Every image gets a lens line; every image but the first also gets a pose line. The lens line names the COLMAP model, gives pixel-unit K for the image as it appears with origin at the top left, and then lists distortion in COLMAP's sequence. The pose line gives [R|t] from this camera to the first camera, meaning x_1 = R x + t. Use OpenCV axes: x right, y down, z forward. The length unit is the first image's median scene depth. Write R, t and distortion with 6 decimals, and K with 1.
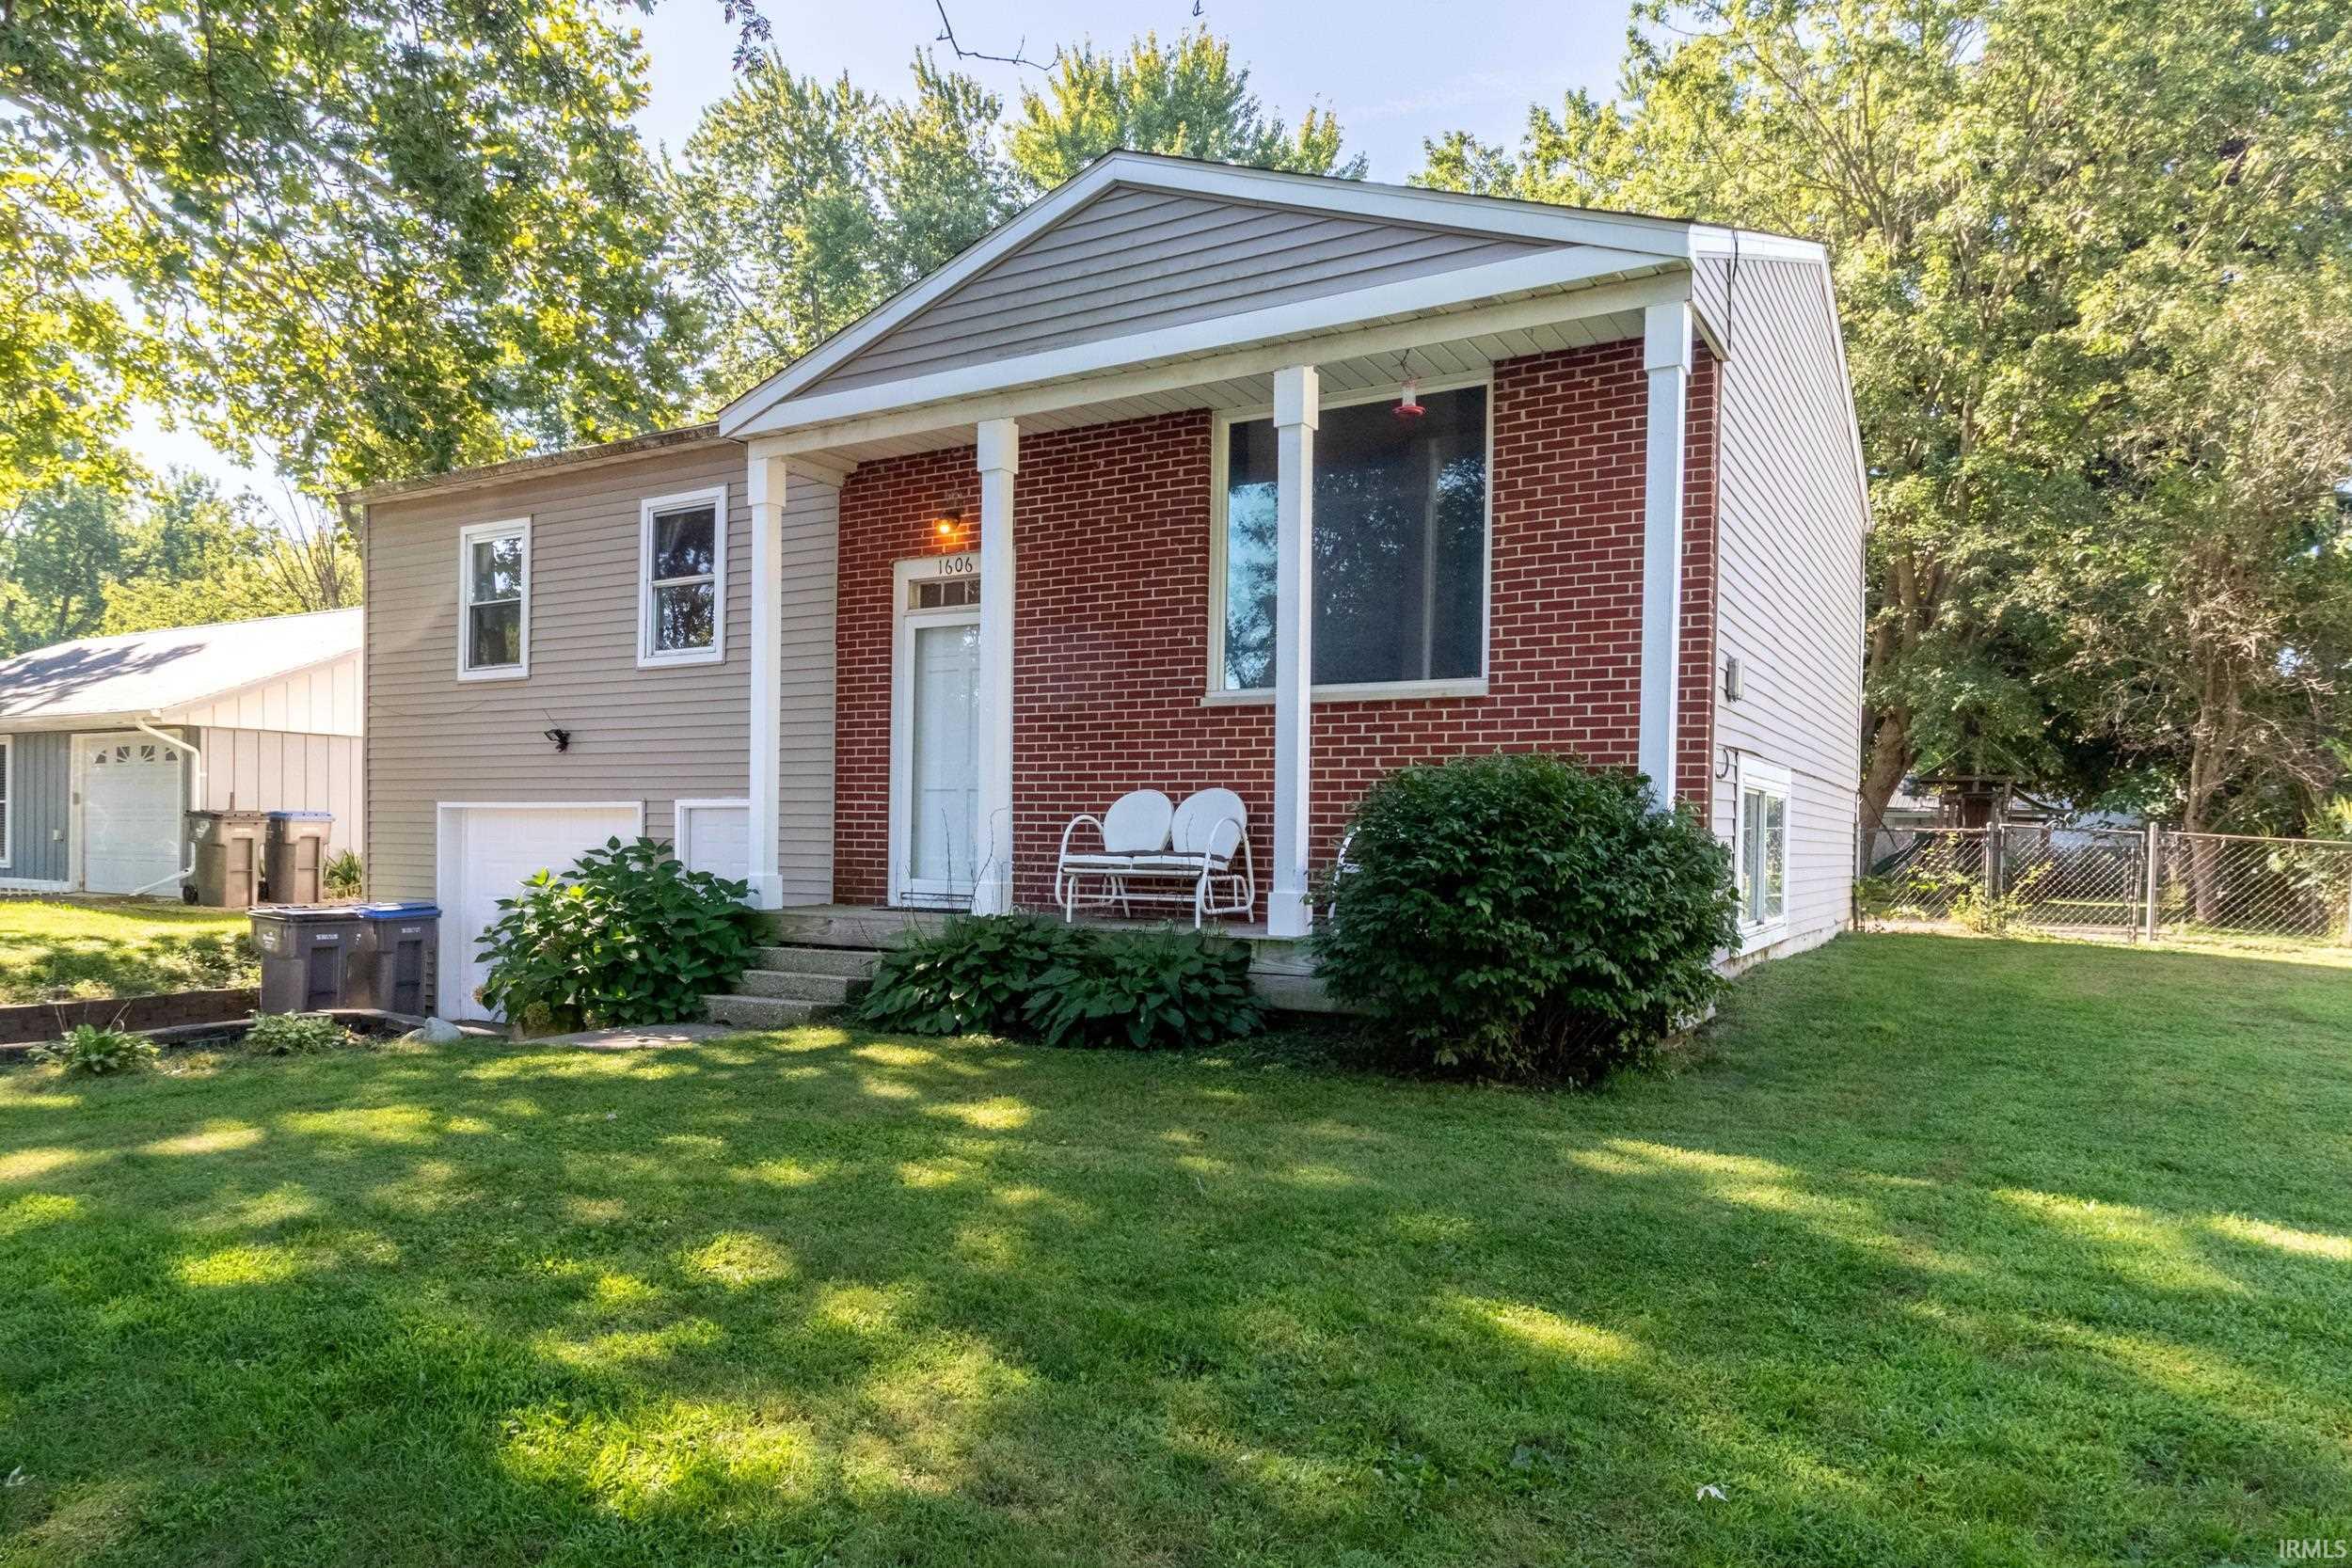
lens RADIAL K [[1457.5, 0, 1176.0], [0, 1457.5, 784.0], [0, 0, 1]] dist [0.001238, 0.000295]
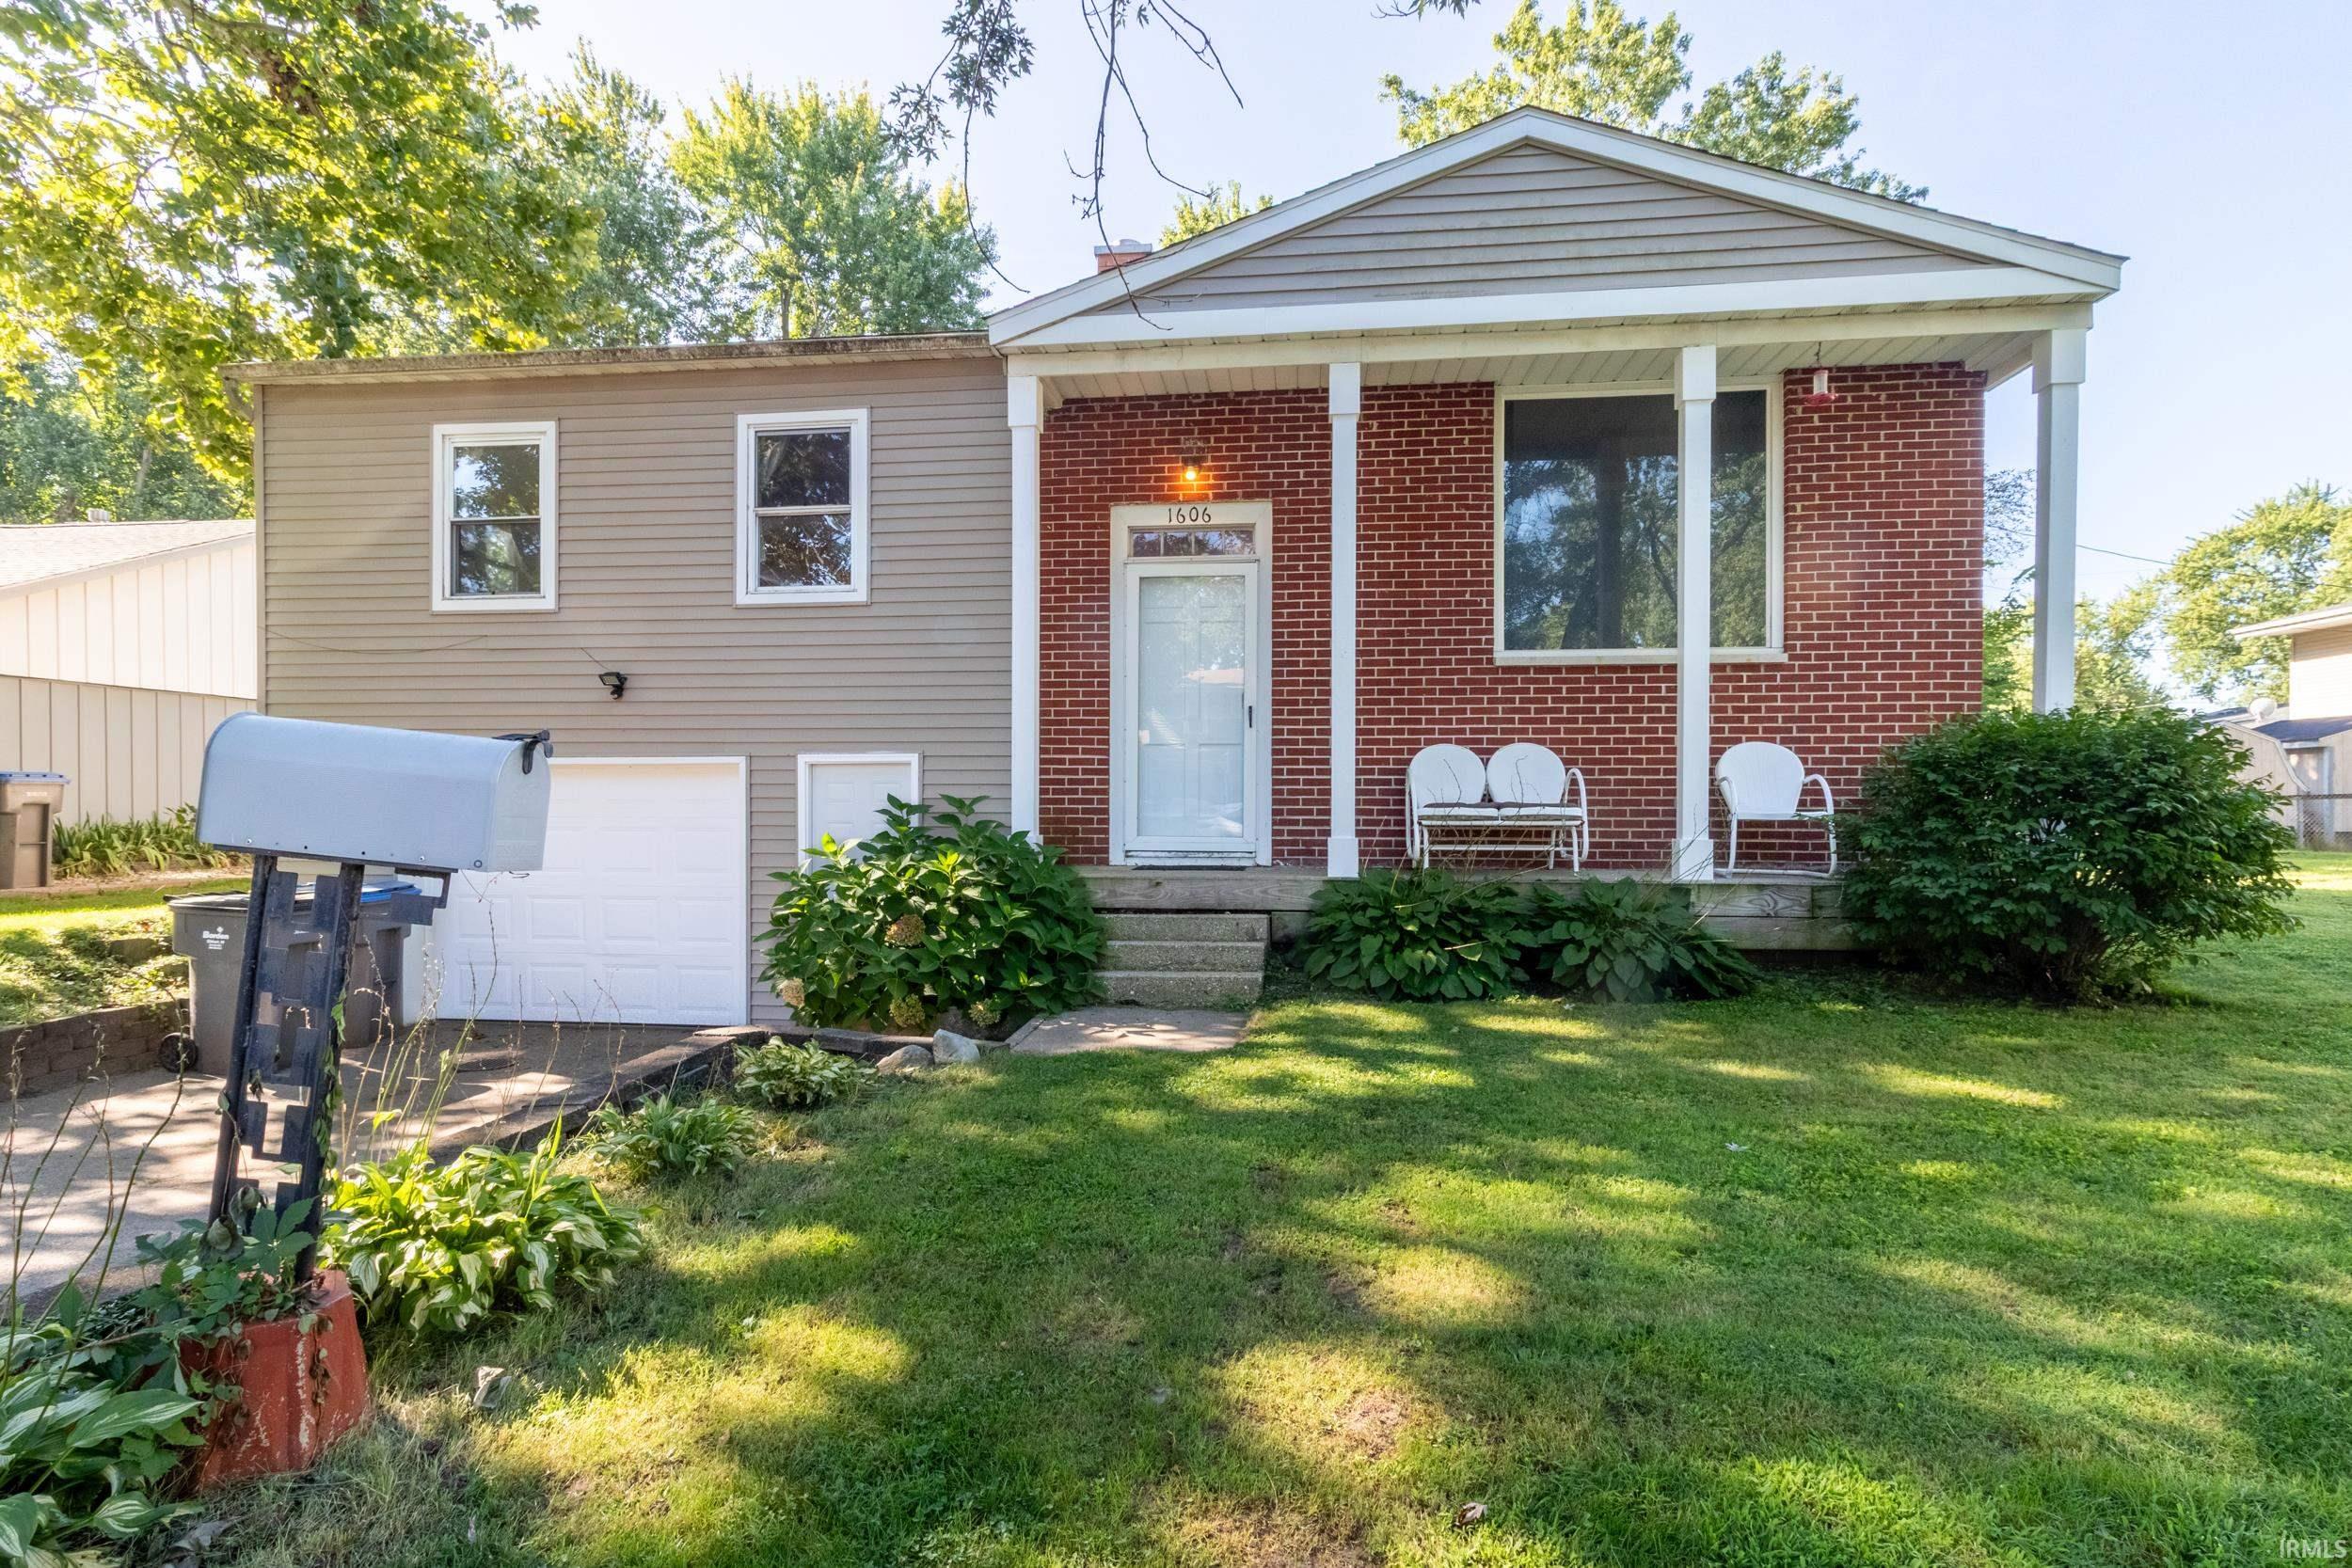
lens RADIAL K [[1115.2, 0, 1096.1], [0, 1115.2, 753.5], [0, 0, 1]] dist [0.002532, 0.000631]
pose [[0.913959, -0.000176, 0.405807, -0.571661], [-0.003472, 0.999960, 0.008254, 0.004878], [-0.405793, -0.008952, 0.913921, 0.379072]]
